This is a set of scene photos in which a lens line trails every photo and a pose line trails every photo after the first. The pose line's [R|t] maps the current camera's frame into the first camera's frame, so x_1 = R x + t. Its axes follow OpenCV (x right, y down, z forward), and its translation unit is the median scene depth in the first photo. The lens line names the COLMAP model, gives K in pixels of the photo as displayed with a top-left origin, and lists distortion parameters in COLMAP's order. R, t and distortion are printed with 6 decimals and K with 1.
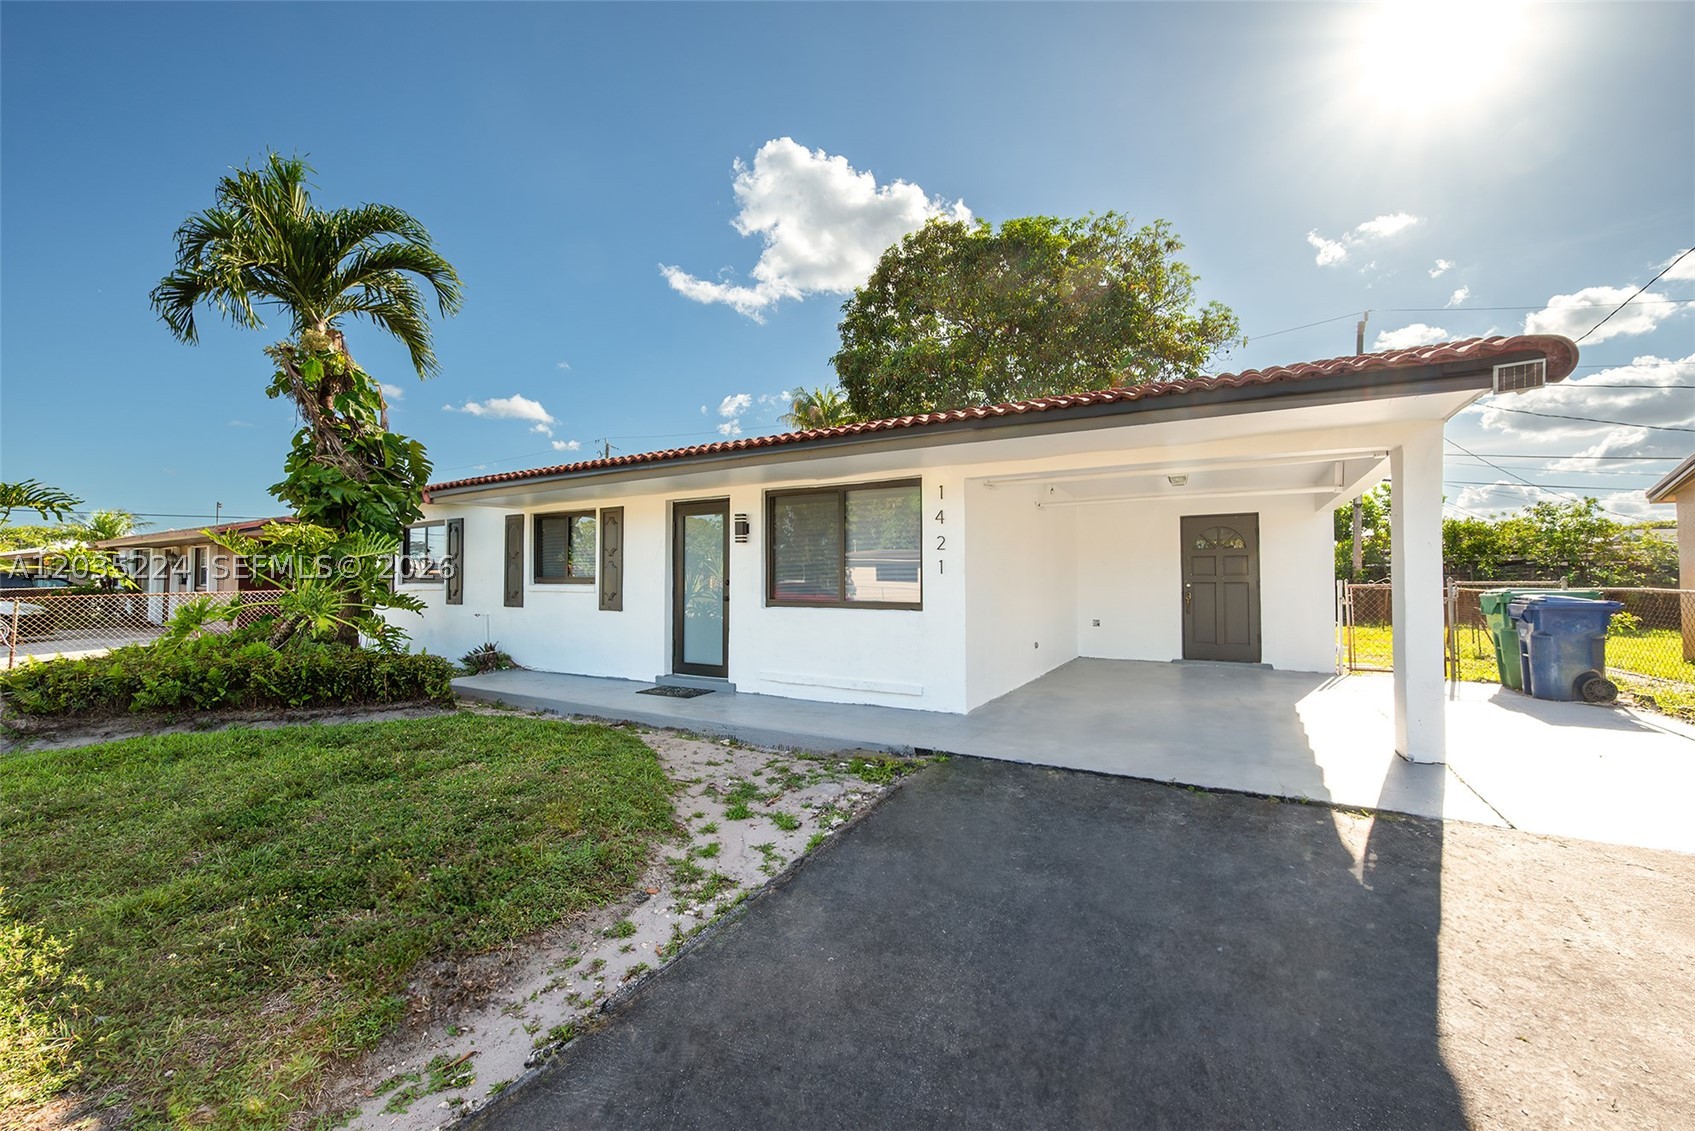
lens RADIAL K [[691.9, 0, 879.9], [0, 691.9, 563.1], [0, 0, 1]] dist [-0.001234, -0.000059]
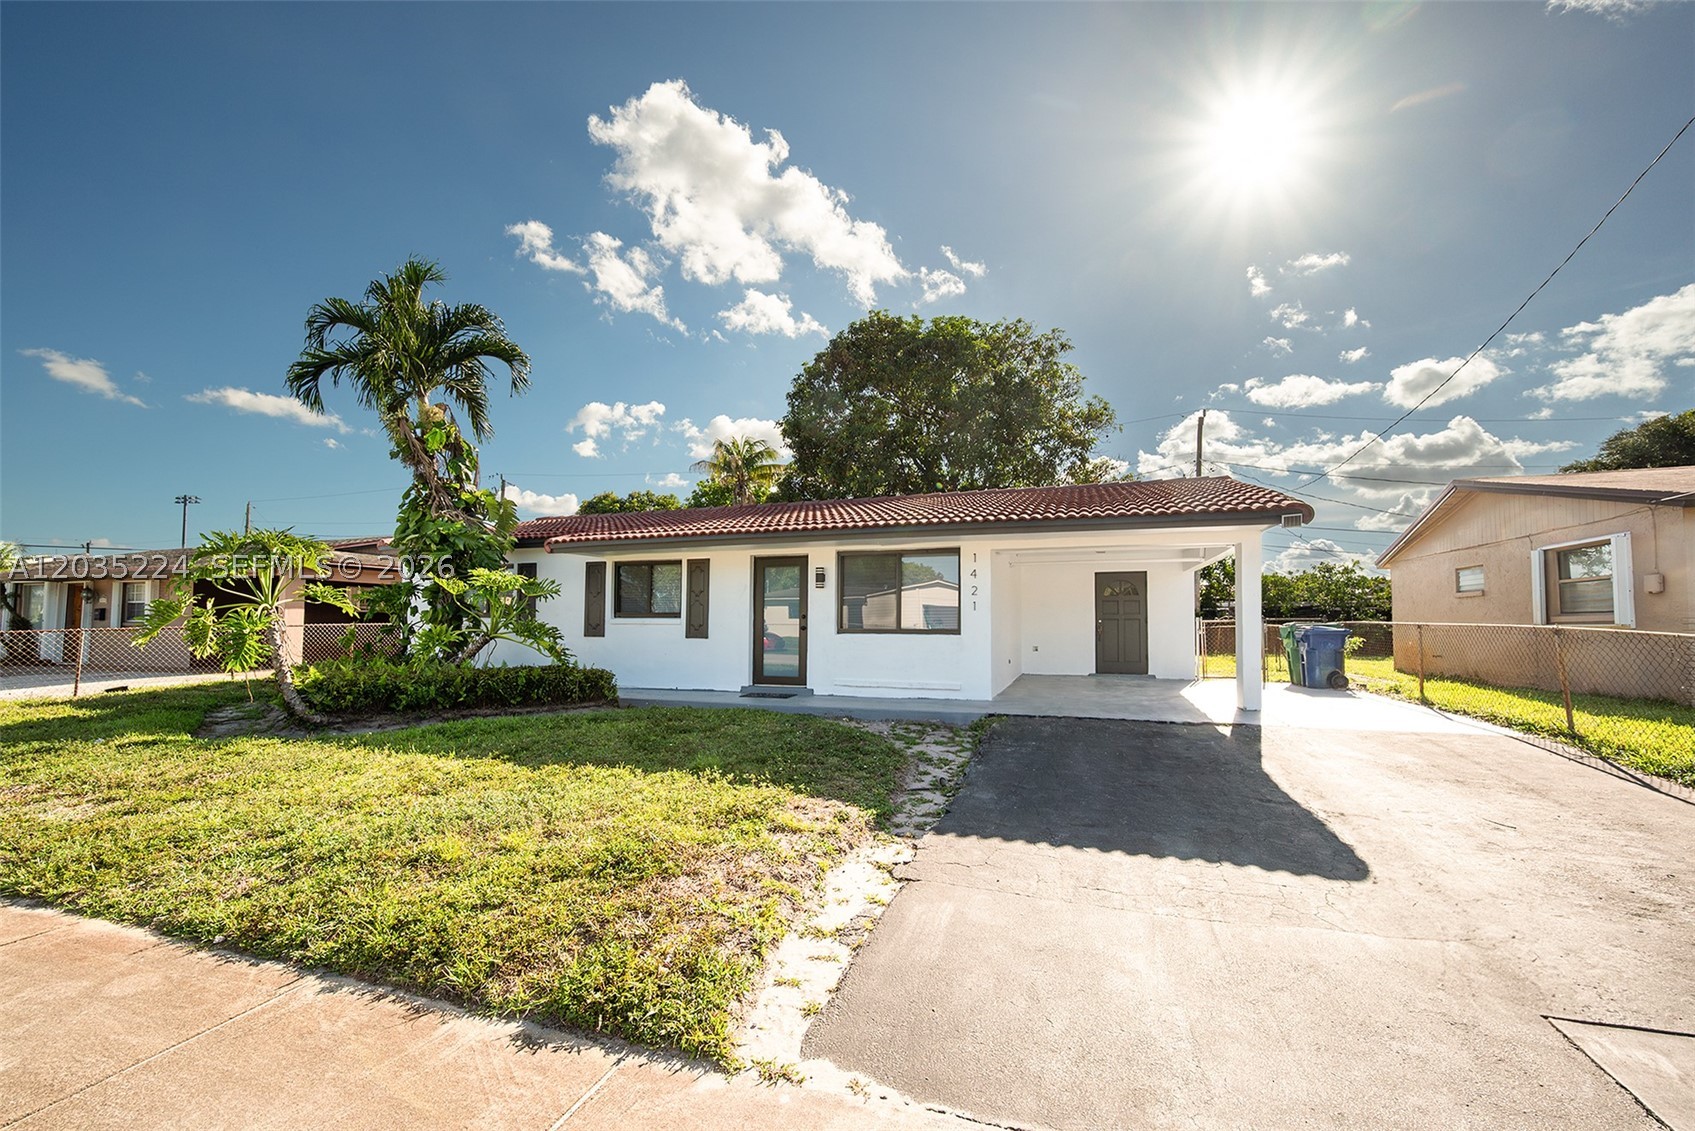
lens RADIAL K [[749.8, 0, 850.9], [0, 749.8, 603.4], [0, 0, 1]] dist [-0.002103, -0.000629]
pose [[0.982085, 0.008769, 0.188233, -0.360953], [-0.008254, 0.999960, -0.003522, 0.005670], [-0.188256, 0.001905, 0.982118, -0.430837]]
